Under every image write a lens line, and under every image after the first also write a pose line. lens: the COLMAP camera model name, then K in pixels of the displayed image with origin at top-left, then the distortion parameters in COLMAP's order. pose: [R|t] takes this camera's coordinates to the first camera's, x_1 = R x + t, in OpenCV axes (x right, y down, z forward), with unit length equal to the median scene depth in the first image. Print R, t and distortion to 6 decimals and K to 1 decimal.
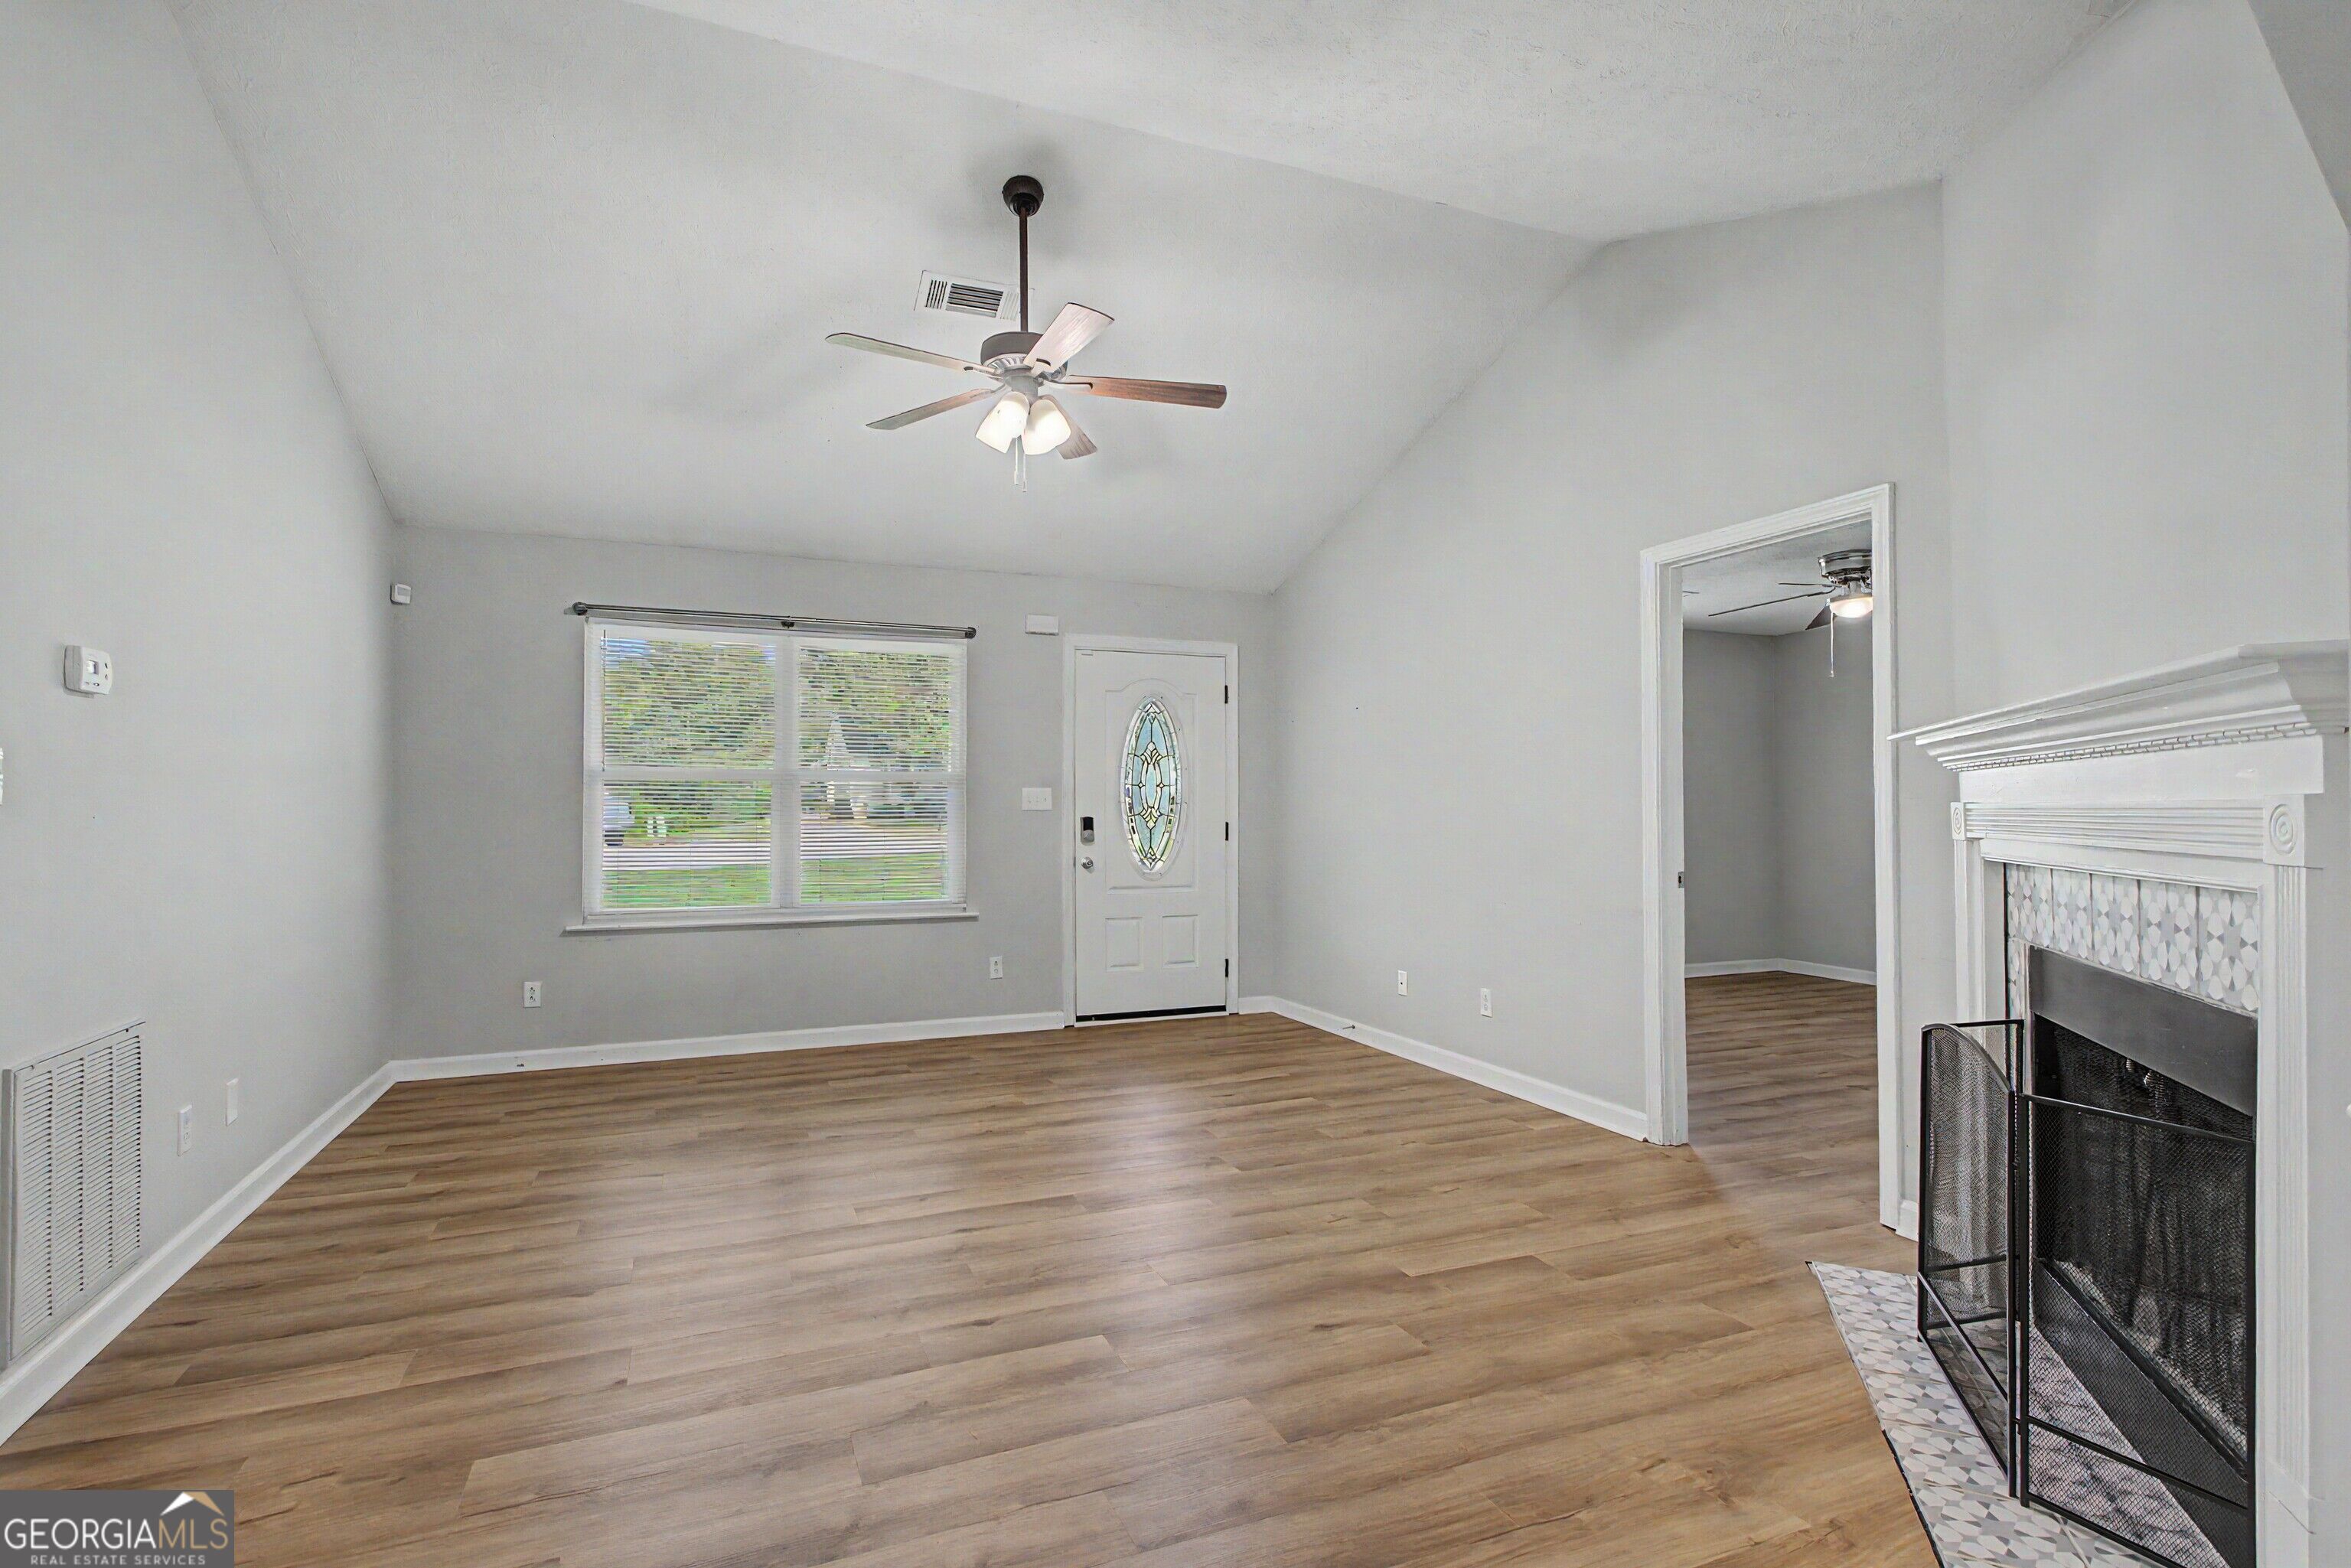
lens RADIAL K [[1095.9, 0, 1148.2], [0, 1095.9, 790.9], [0, 0, 1]] dist [0.017636, -0.000415]
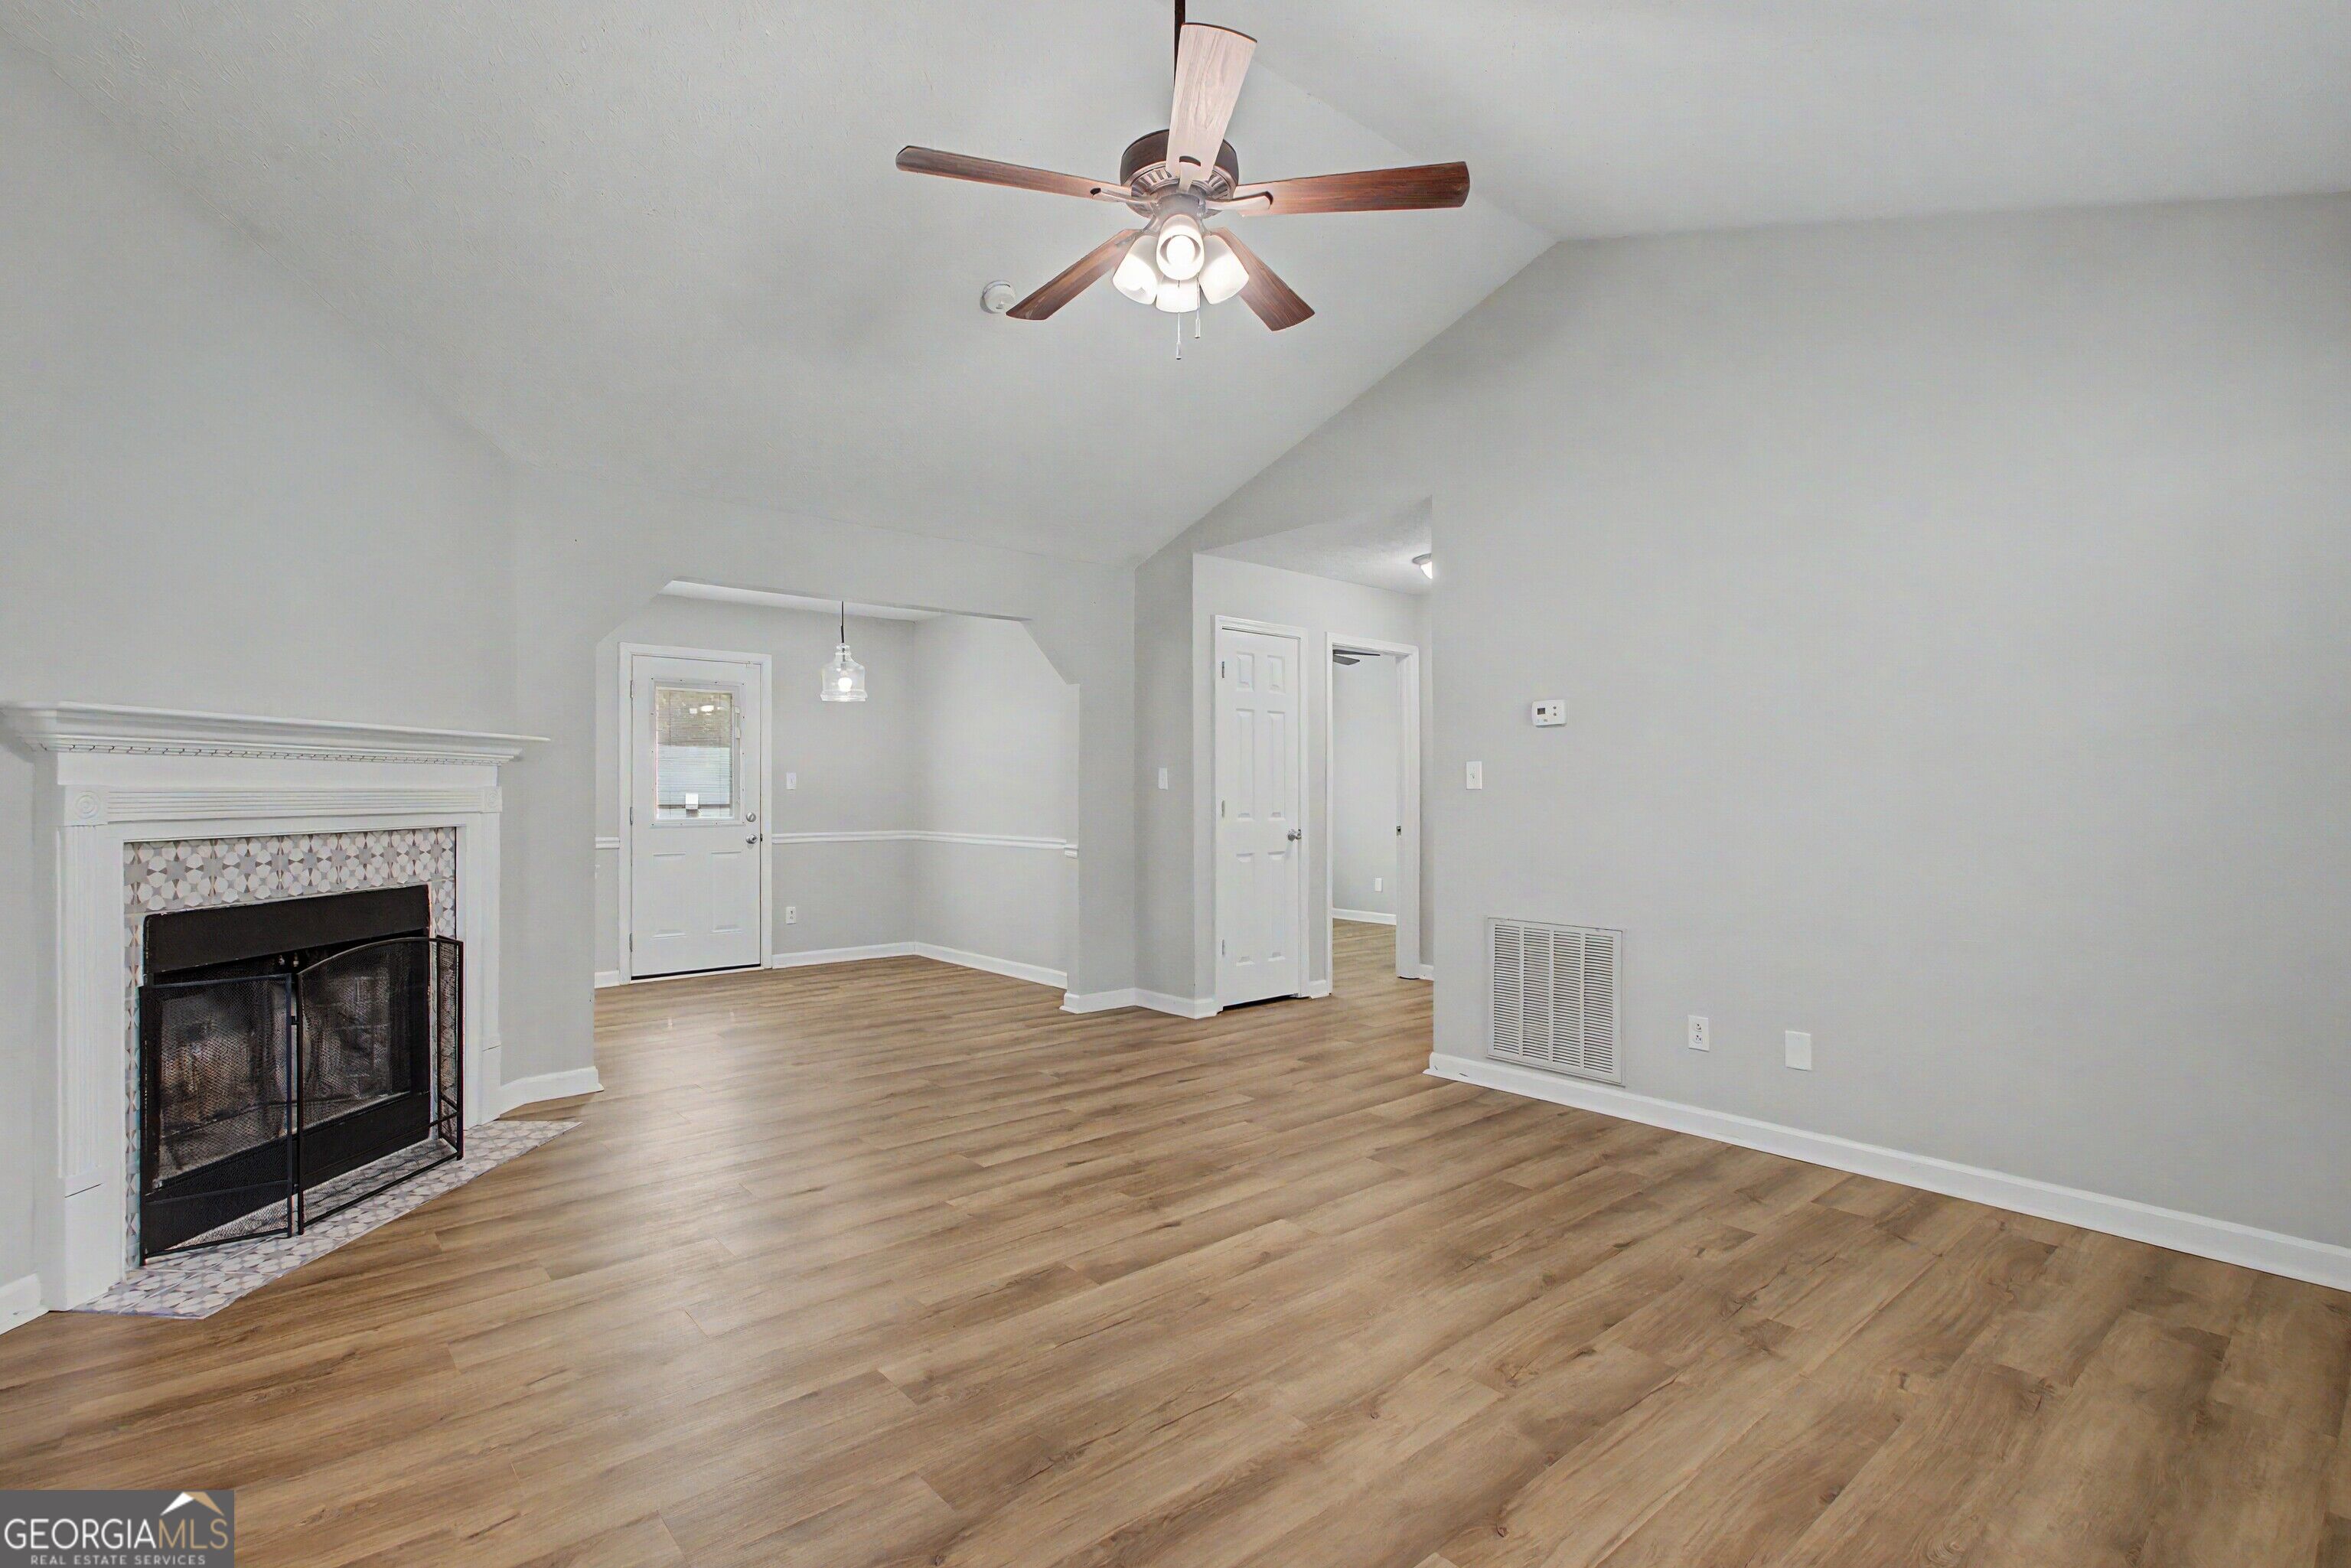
lens RADIAL K [[1105.5, 0, 1152.2], [0, 1105.5, 780.0], [0, 0, 1]] dist [0.003289, -0.000007]
pose [[-0.951030, -0.002945, -0.309085, 0.121764], [0.004933, 0.999683, -0.024704, 0.024407], [0.309059, -0.025019, -0.950714, 1.540286]]
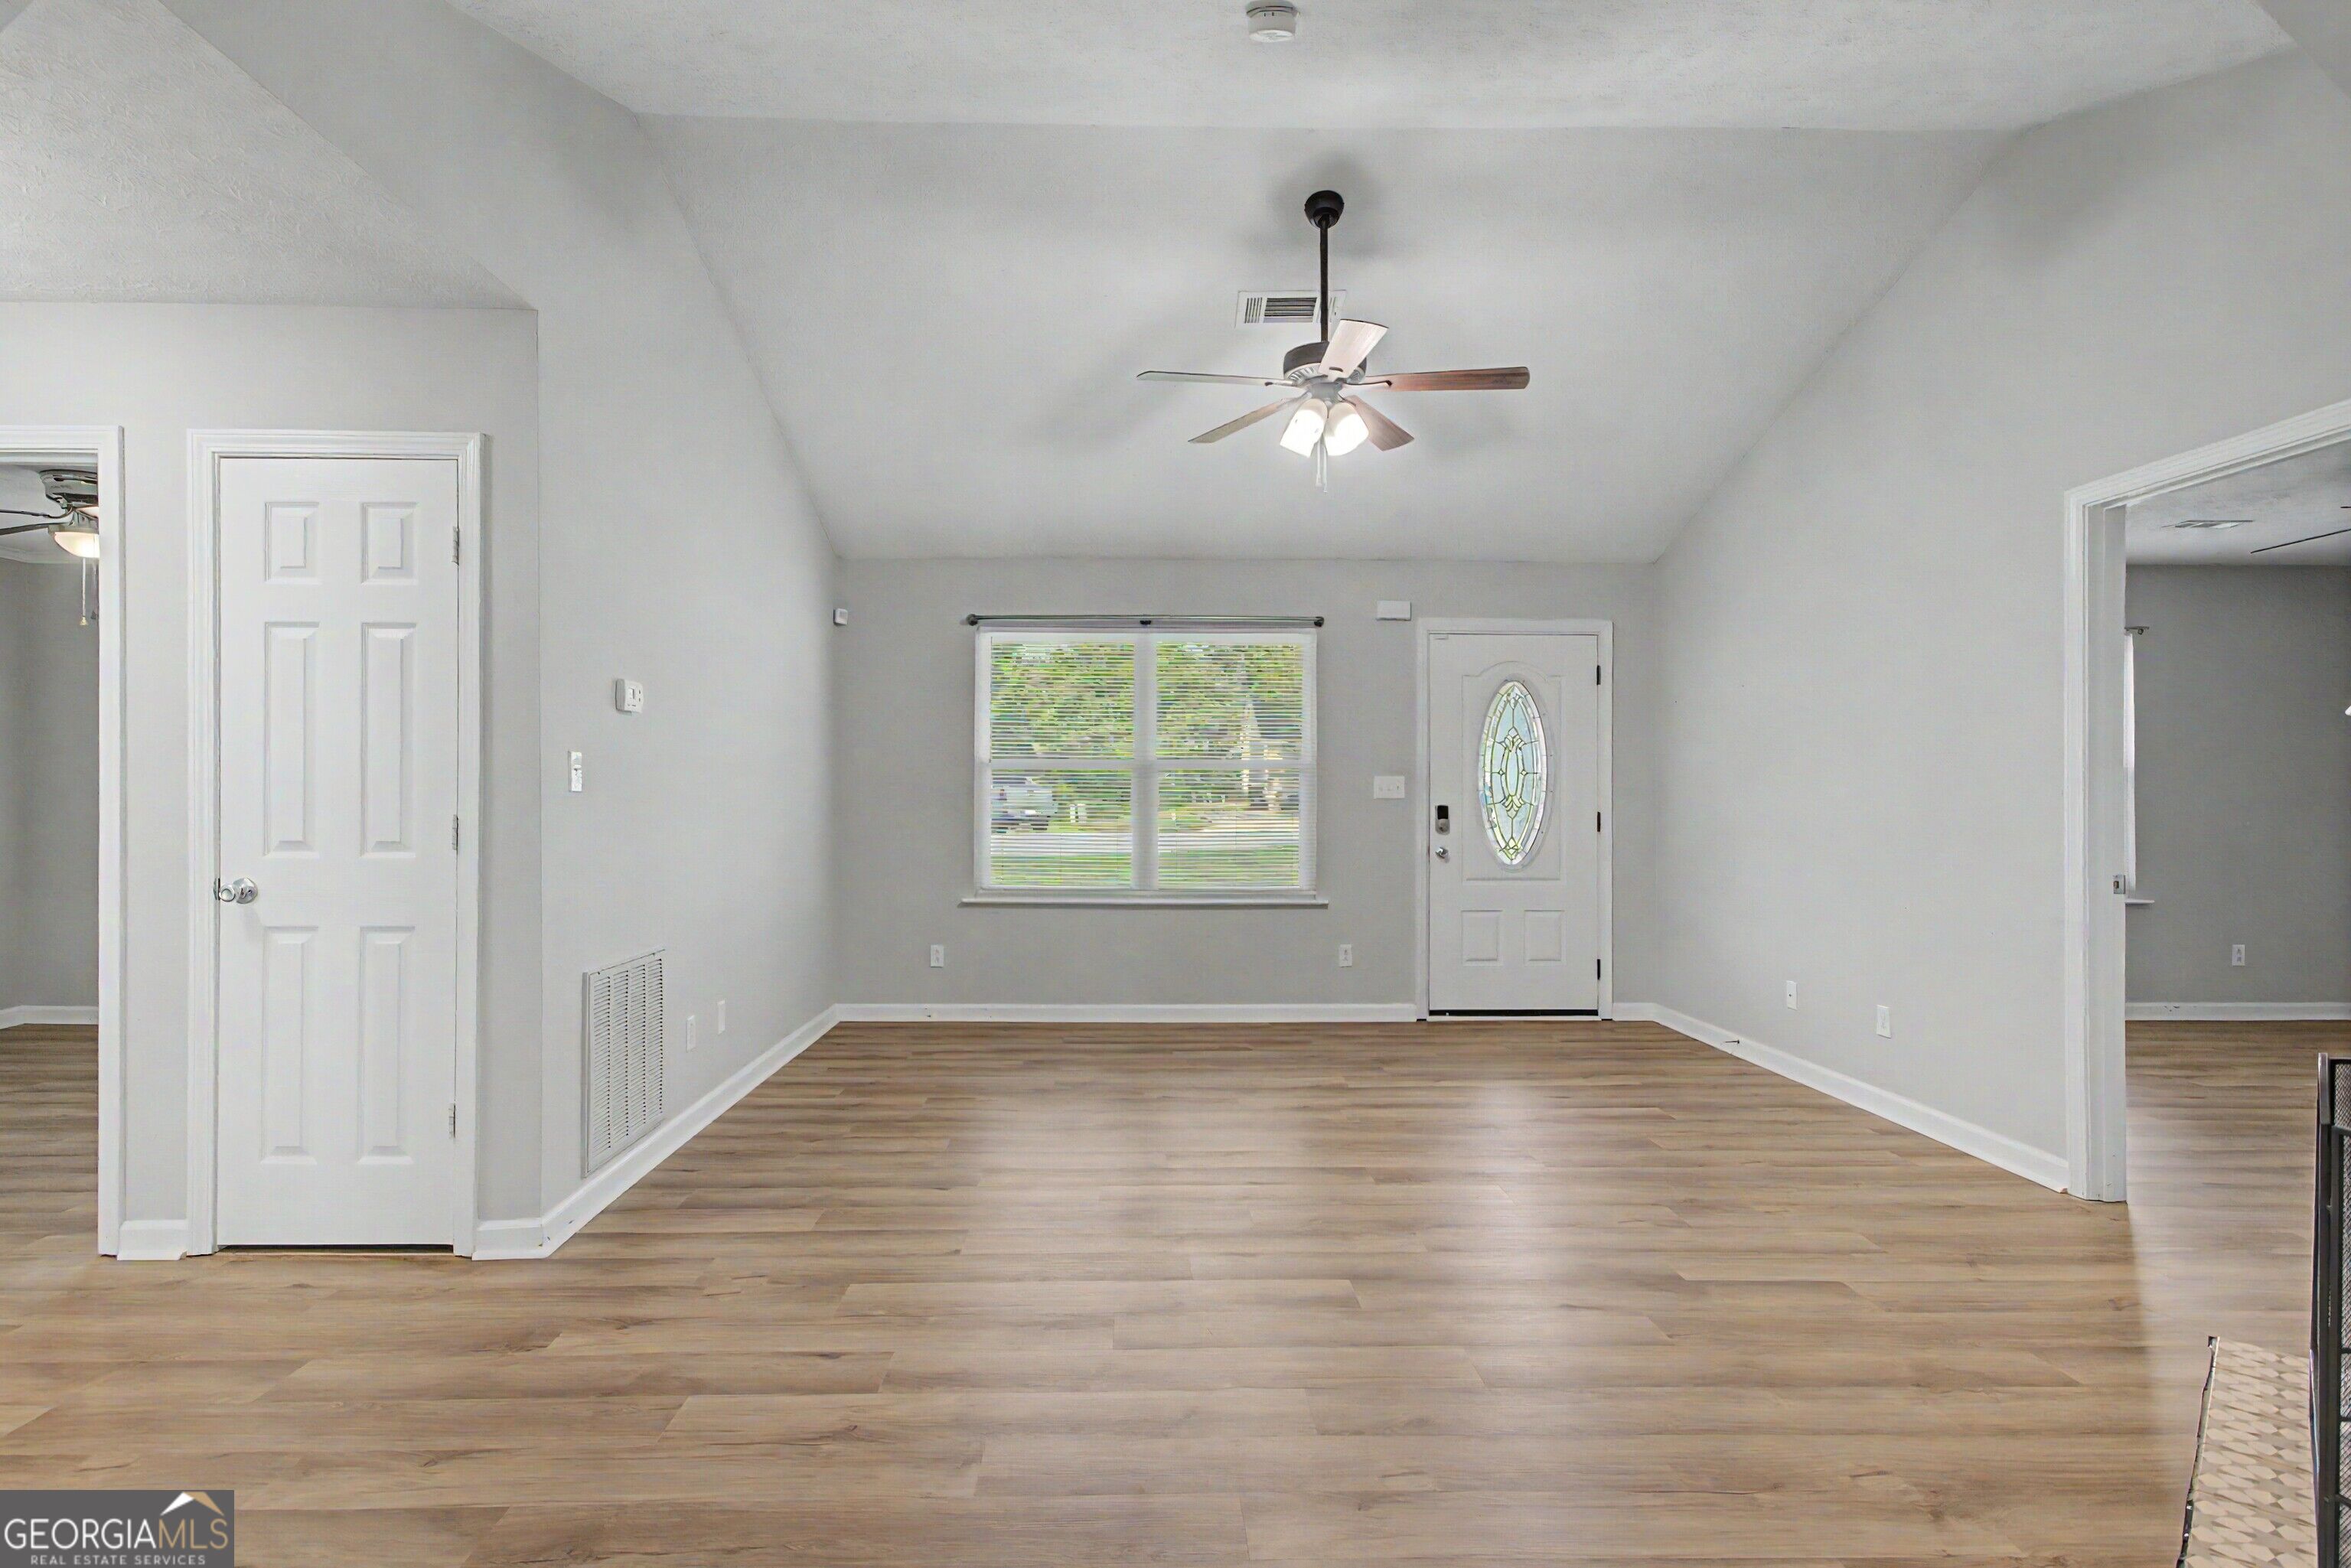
lens RADIAL K [[1177.1, 0, 1154.7], [0, 1177.1, 786.9], [0, 0, 1]] dist [0.014355, 0.000157]
pose [[0.934614, 0.000091, -0.355662, 0.124700], [0.002730, 0.999969, 0.007429, -0.001561], [0.355652, -0.007914, 0.934585, -0.099215]]
